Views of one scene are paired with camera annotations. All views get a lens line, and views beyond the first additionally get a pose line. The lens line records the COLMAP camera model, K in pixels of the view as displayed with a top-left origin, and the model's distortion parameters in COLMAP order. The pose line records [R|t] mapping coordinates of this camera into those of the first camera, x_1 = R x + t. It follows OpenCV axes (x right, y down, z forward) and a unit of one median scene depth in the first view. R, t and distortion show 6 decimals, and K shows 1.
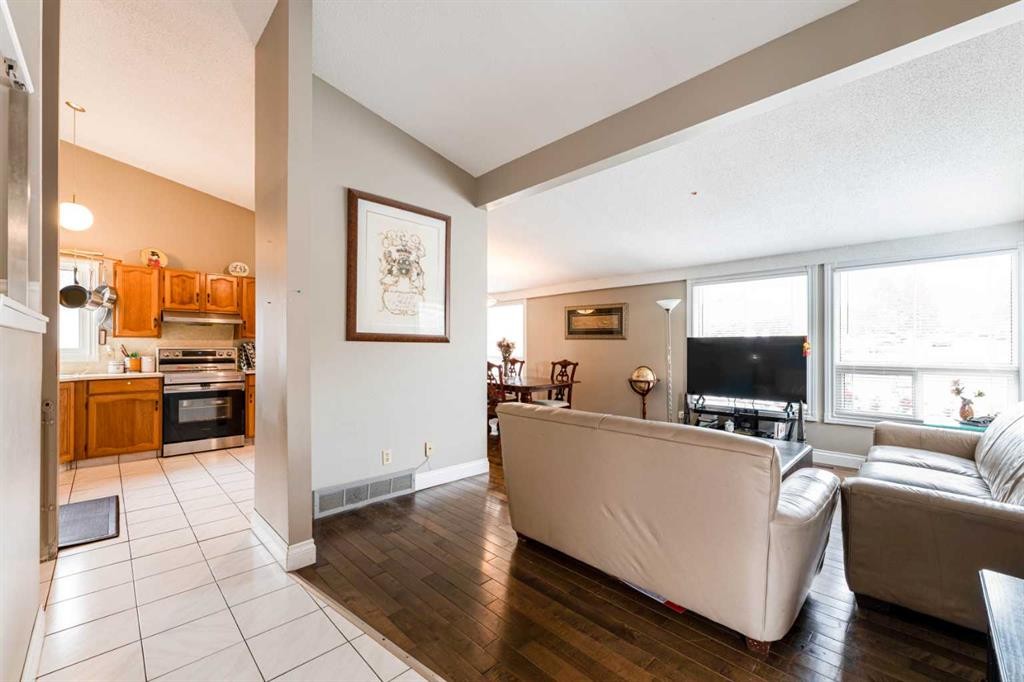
lens RADIAL K [[410.0, 0, 510.1], [0, 410.0, 345.6], [0, 0, 1]] dist [0.001210, 0.000035]
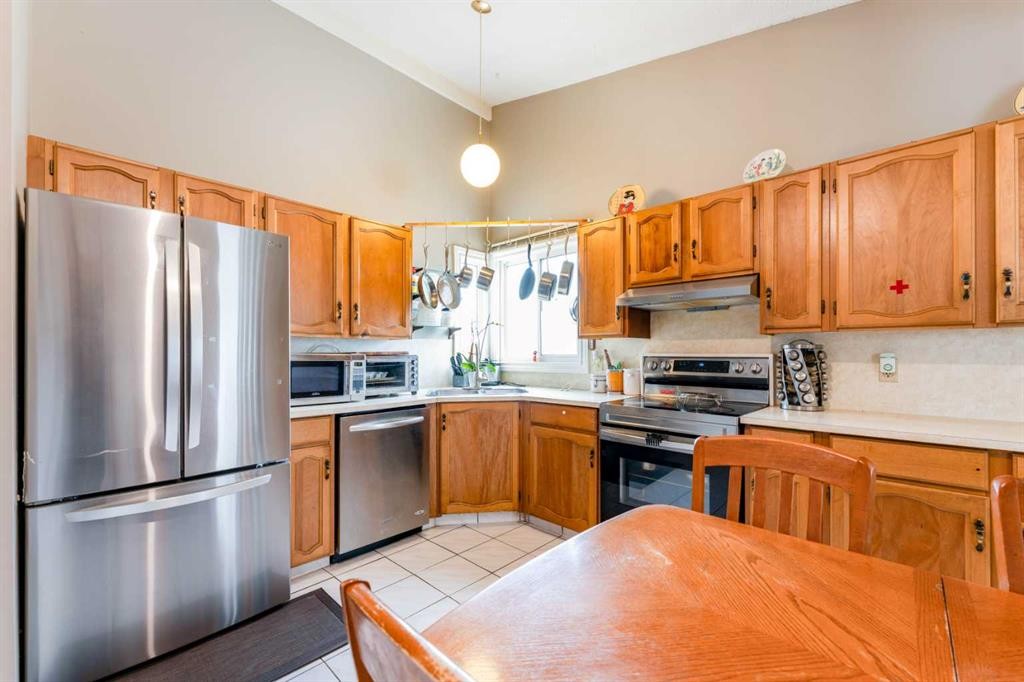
lens RADIAL K [[421.6, 0, 512.4], [0, 421.6, 353.3], [0, 0, 1]] dist [-0.000574, -0.000052]
pose [[0.039342, -0.004830, -0.999214, -0.270281], [0.004285, 0.999980, -0.004665, 0.005554], [0.999217, -0.004098, 0.039362, 0.800218]]
